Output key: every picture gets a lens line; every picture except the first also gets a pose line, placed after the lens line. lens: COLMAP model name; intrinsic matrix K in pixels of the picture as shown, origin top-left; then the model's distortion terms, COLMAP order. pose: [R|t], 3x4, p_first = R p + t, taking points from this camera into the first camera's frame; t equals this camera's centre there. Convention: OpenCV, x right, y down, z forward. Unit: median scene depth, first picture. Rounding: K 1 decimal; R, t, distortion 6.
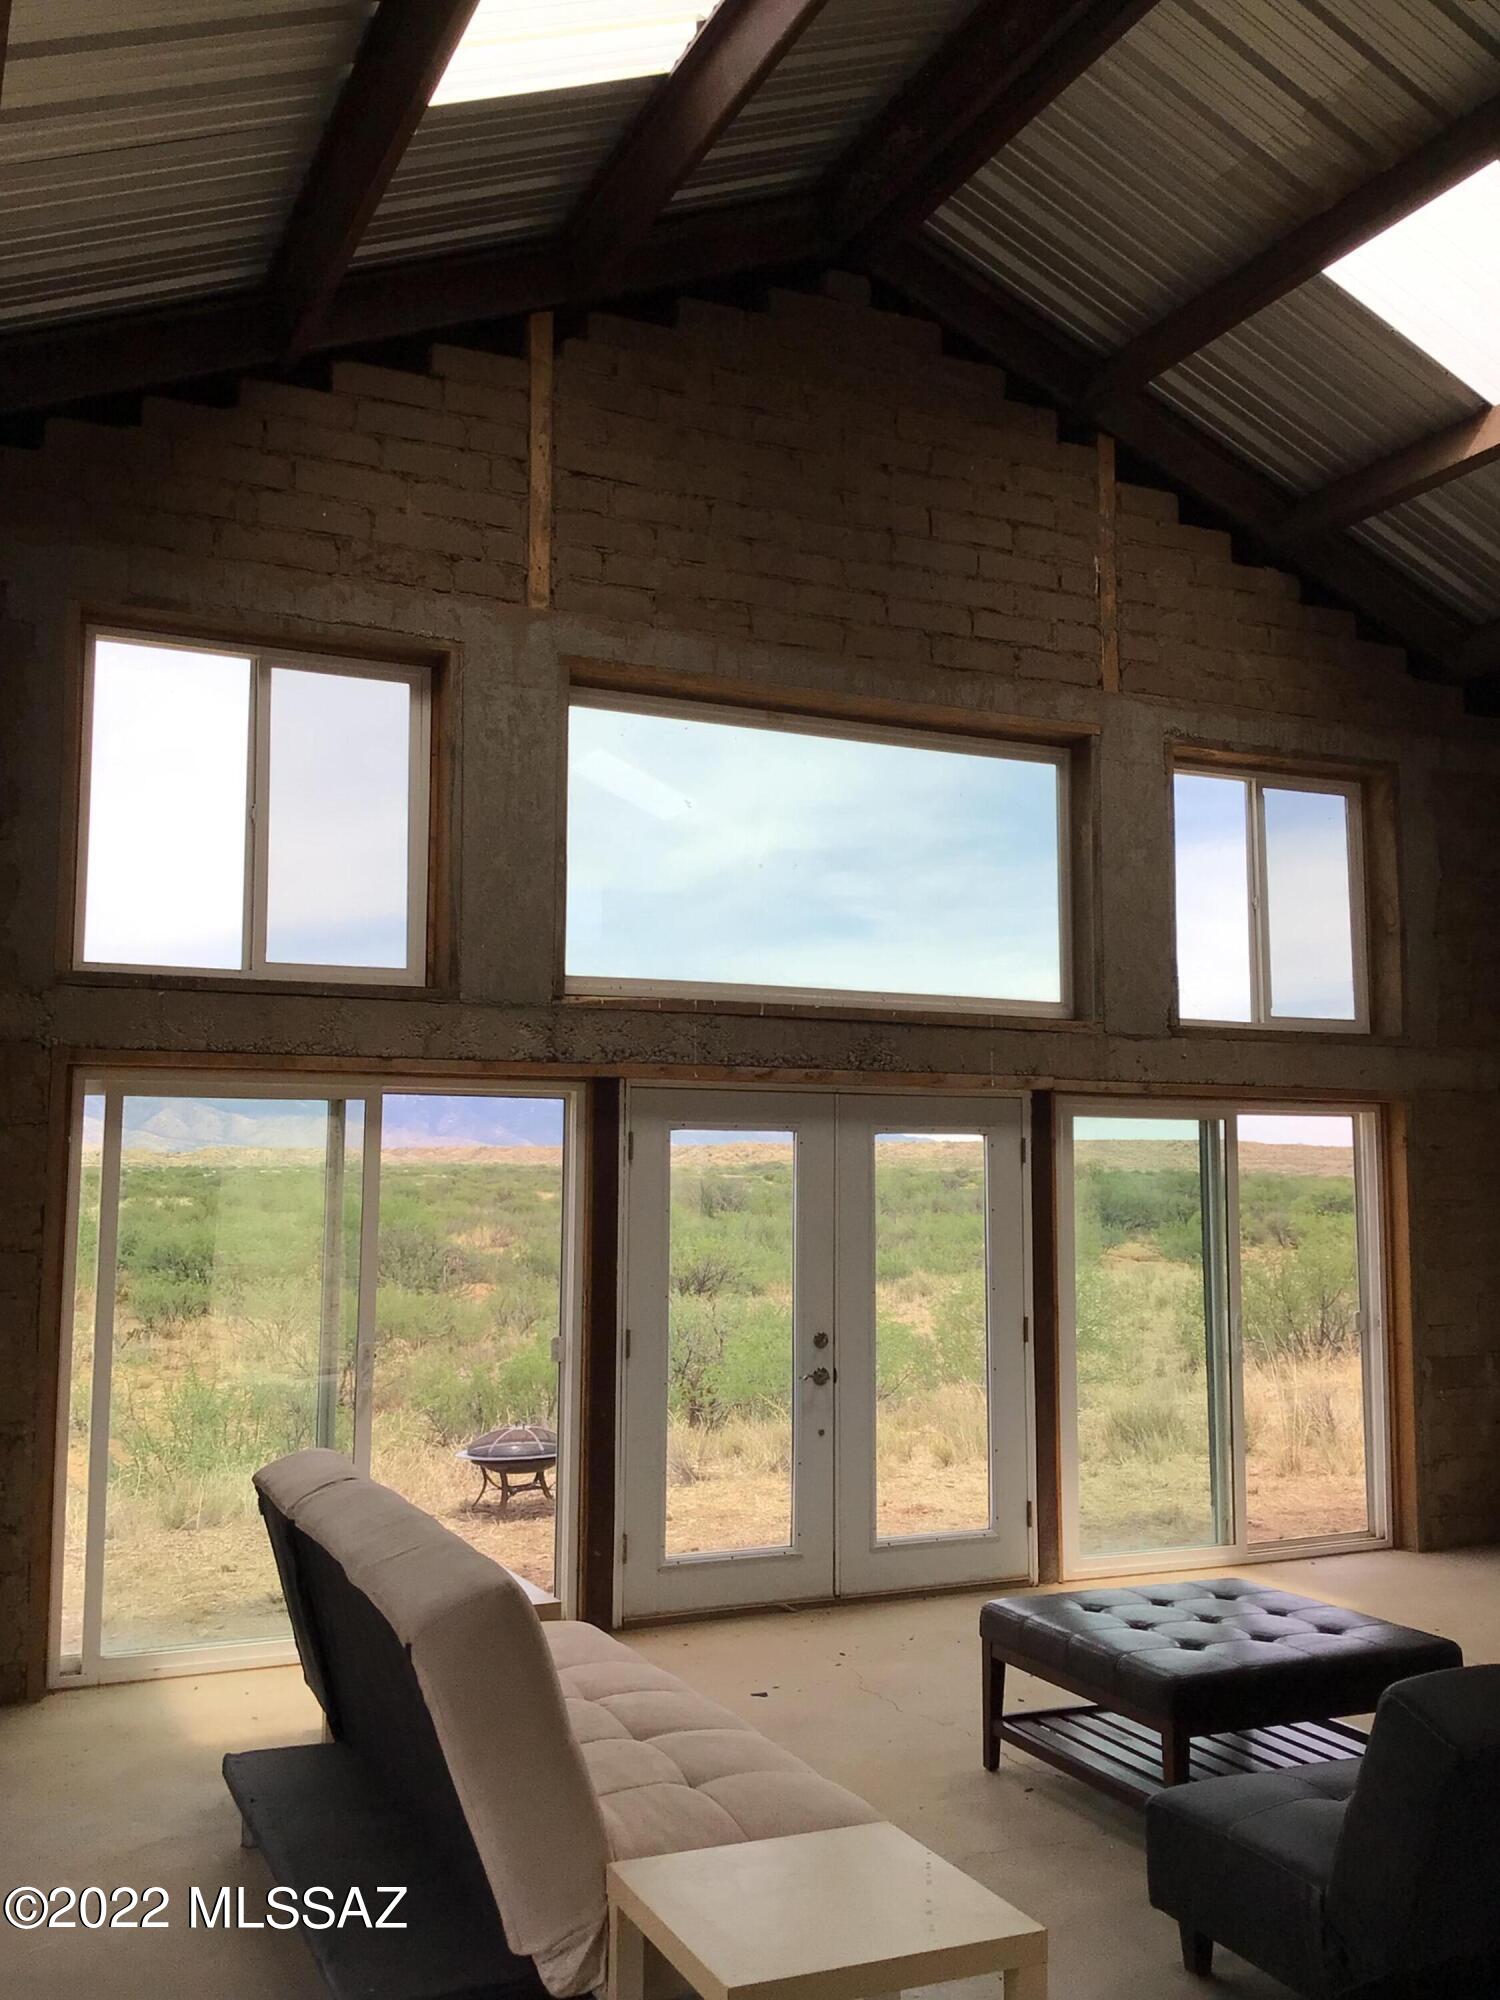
lens RADIAL K [[1814.3, 0, 750.0], [0, 1814.3, 1000.0], [0, 0, 1]] dist [0.128613, -0.269309]
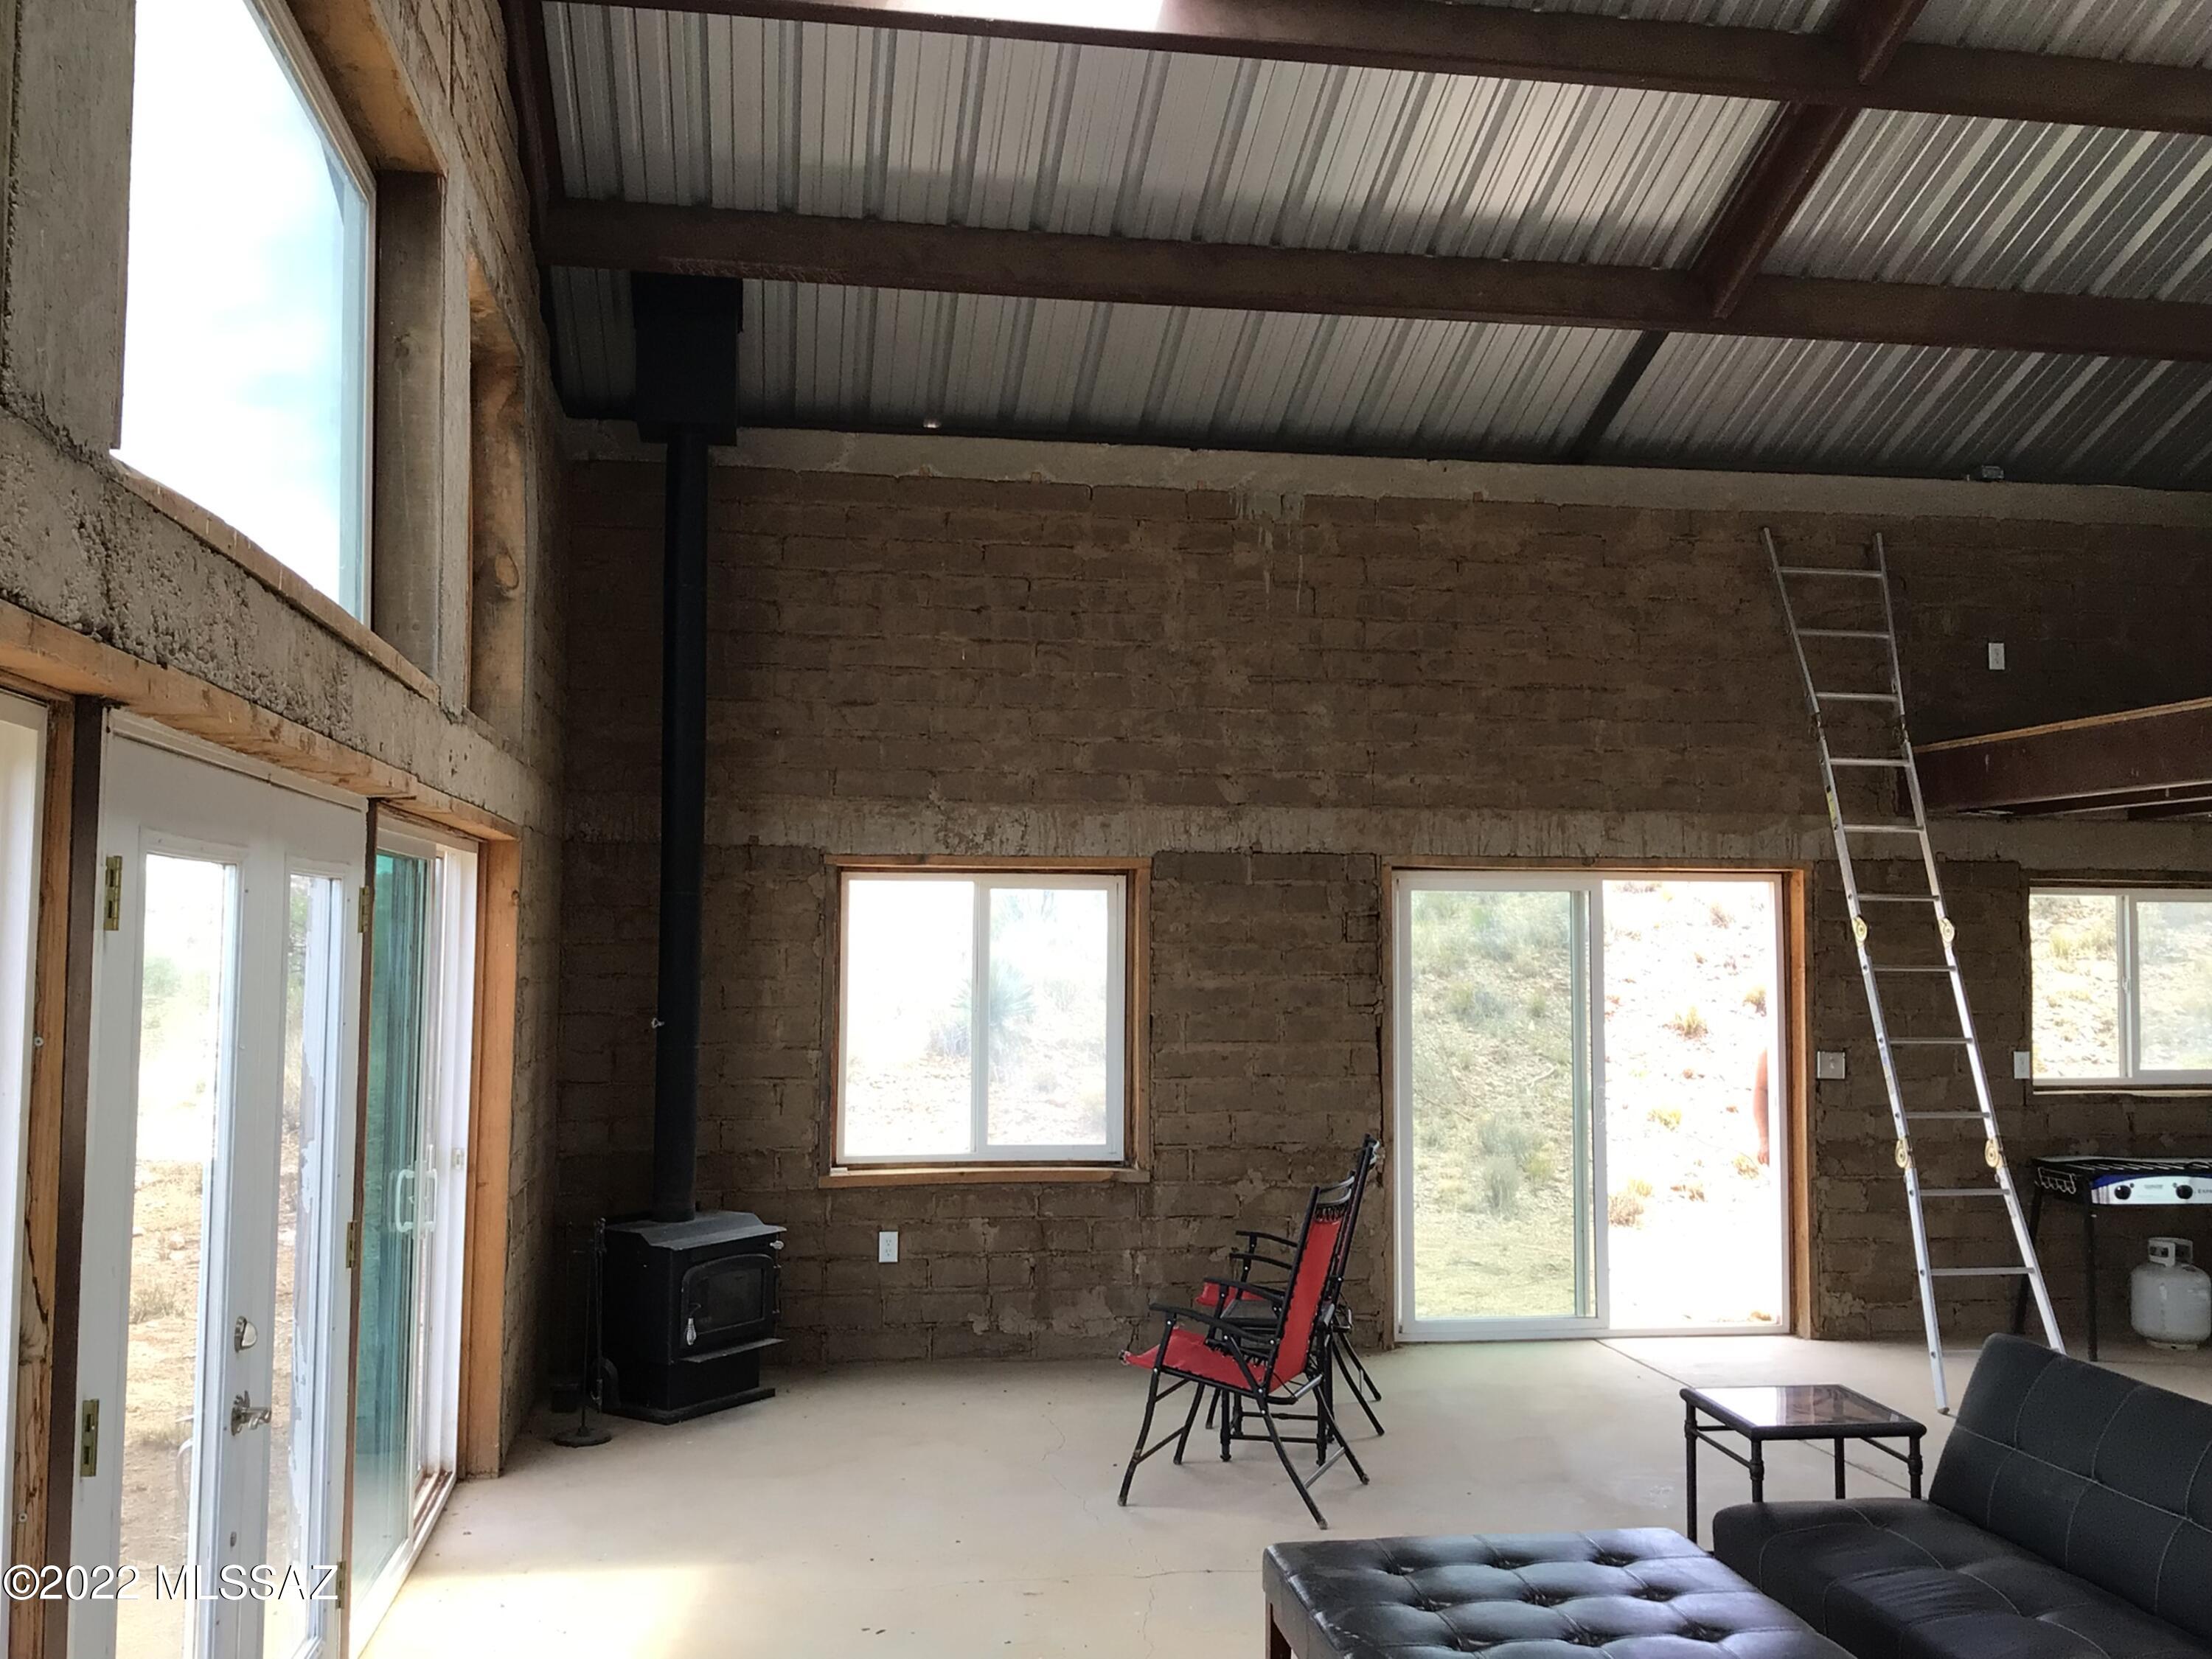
lens RADIAL K [[2006.6, 0, 1106.0], [0, 2006.6, 829.5], [0, 0, 1]] dist [0.128613, -0.269309]
pose [[0.268951, 0.050771, 0.961815, -0.388400], [-0.102718, 0.994426, -0.023769, 0.054518], [-0.957661, -0.092403, 0.272667, 0.674724]]
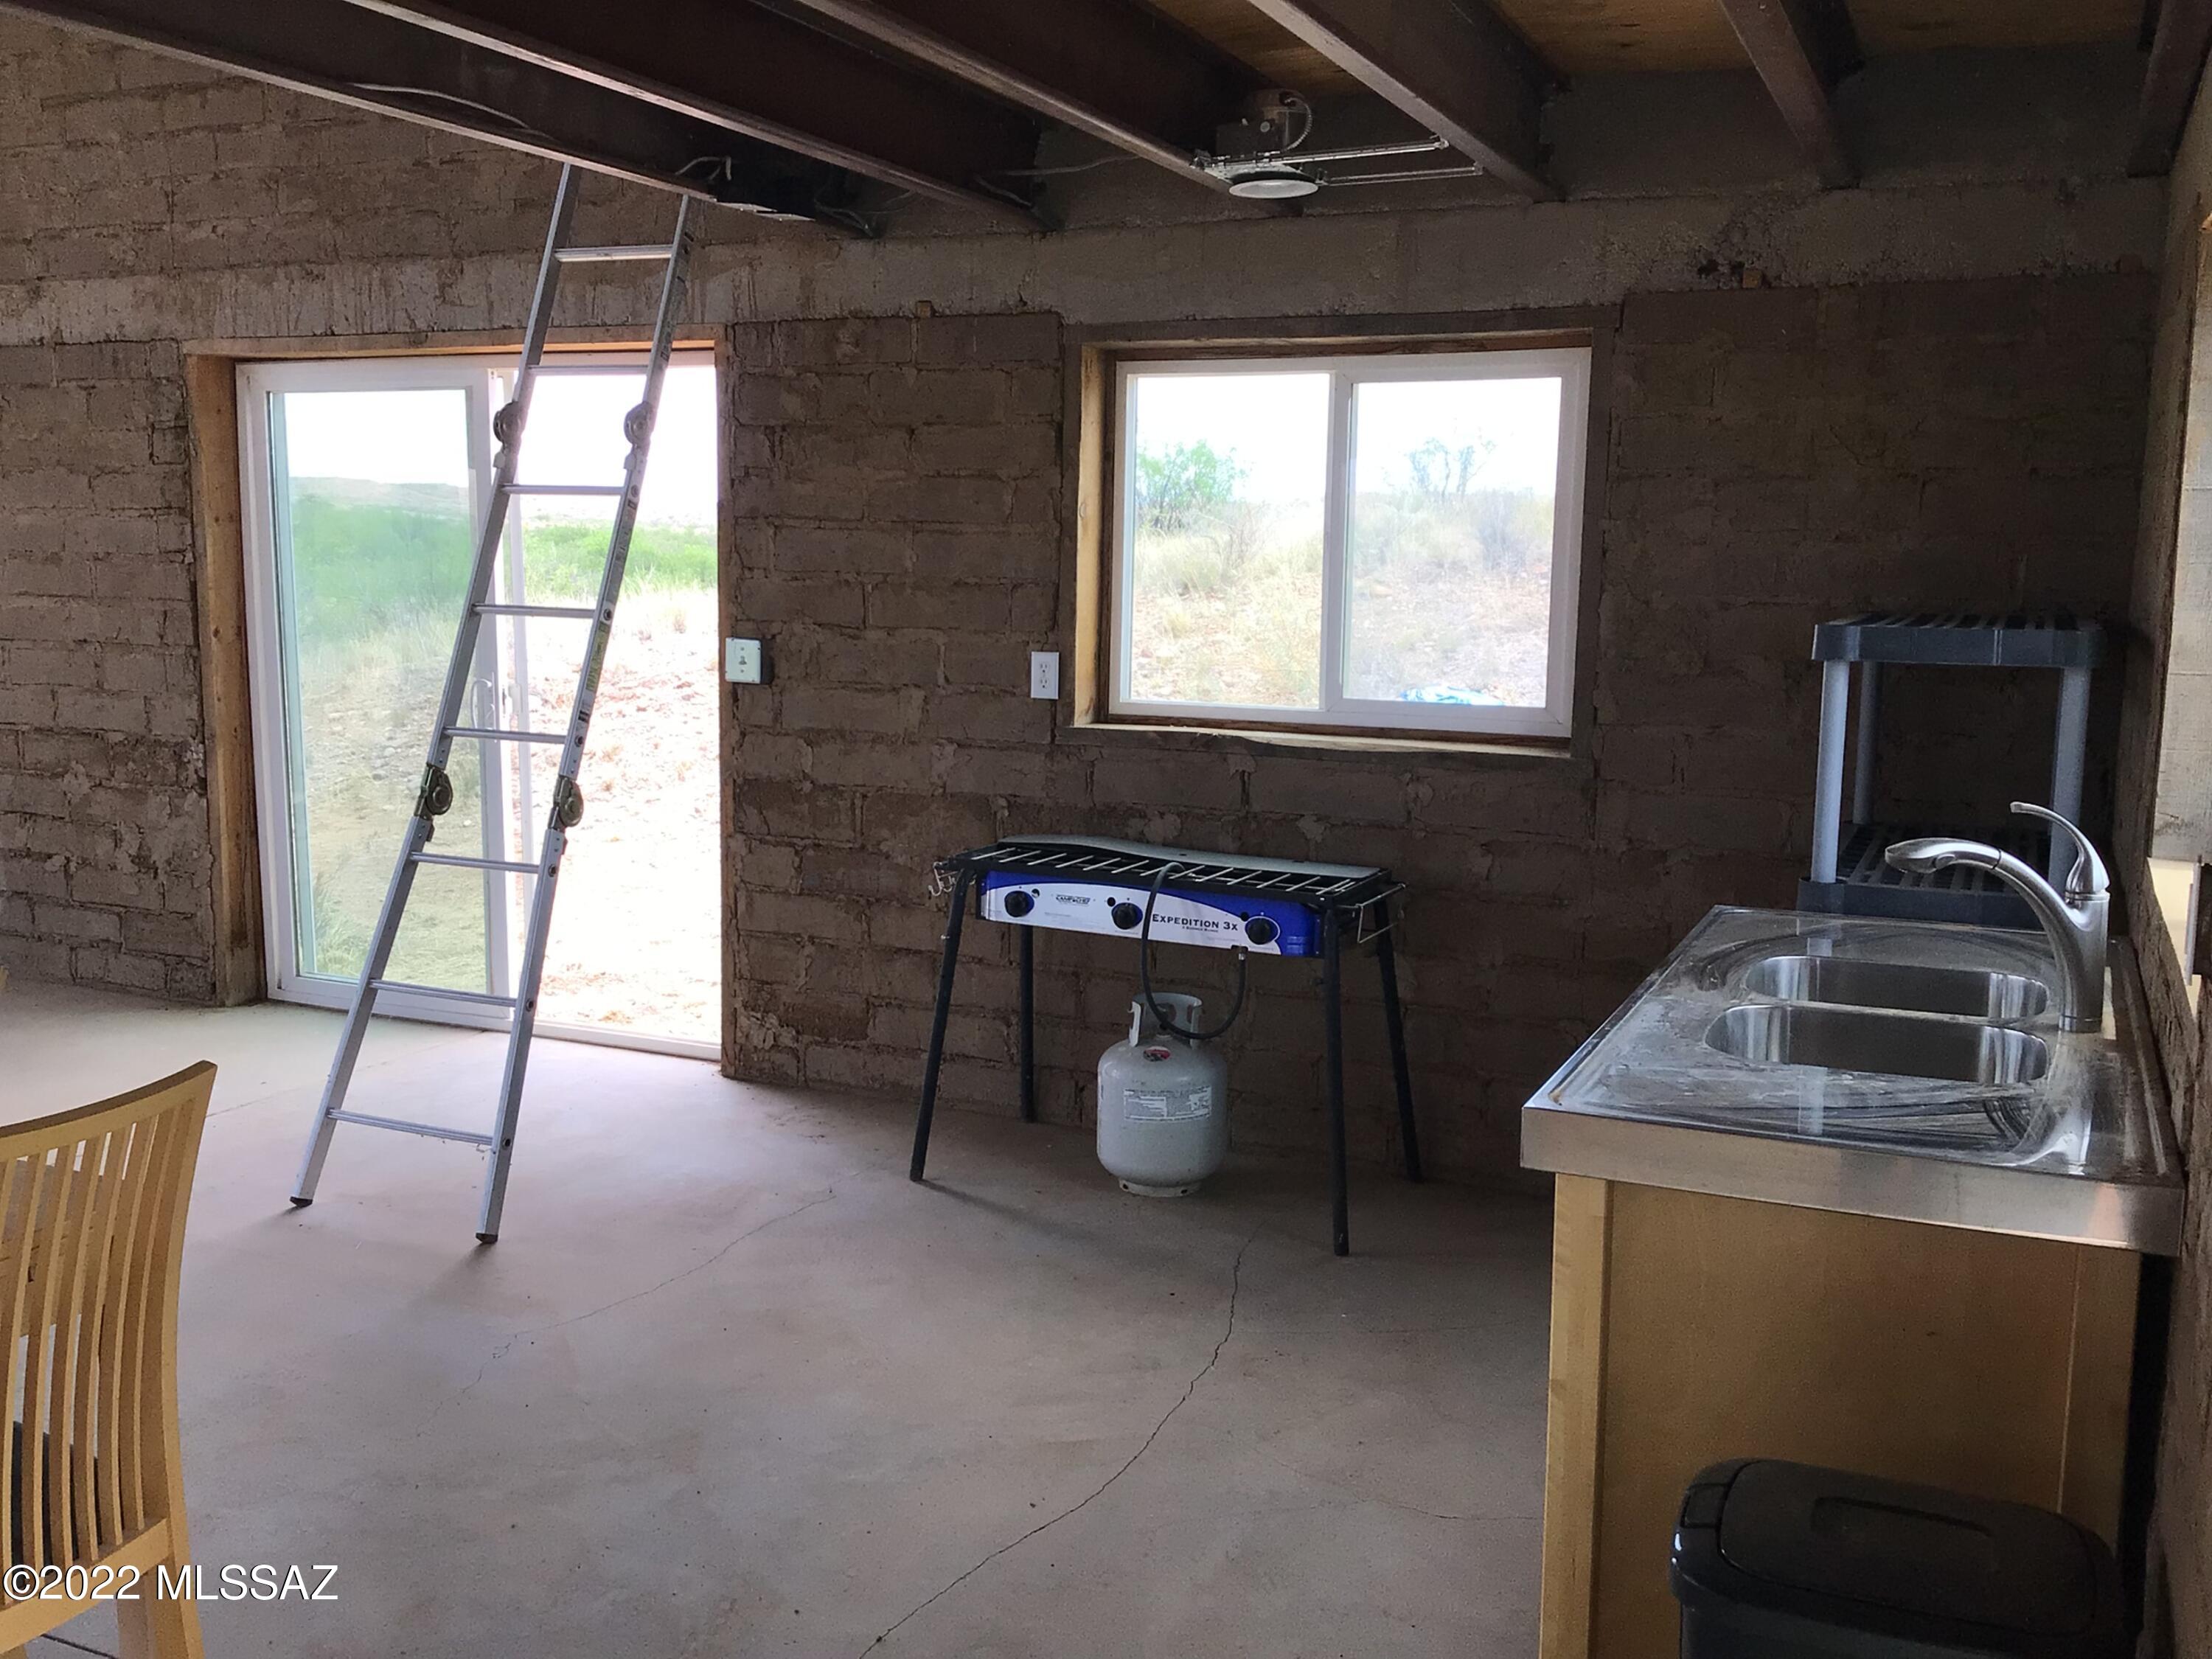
lens RADIAL K [[2006.6, 0, 1106.0], [0, 2006.6, 829.5], [0, 0, 1]] dist [0.128613, -0.269309]
pose [[0.761118, -0.079727, 0.643694, 0.528962], [-0.080809, 0.973028, 0.216068, 0.008041], [-0.643560, -0.216470, 0.734147, -0.087207]]
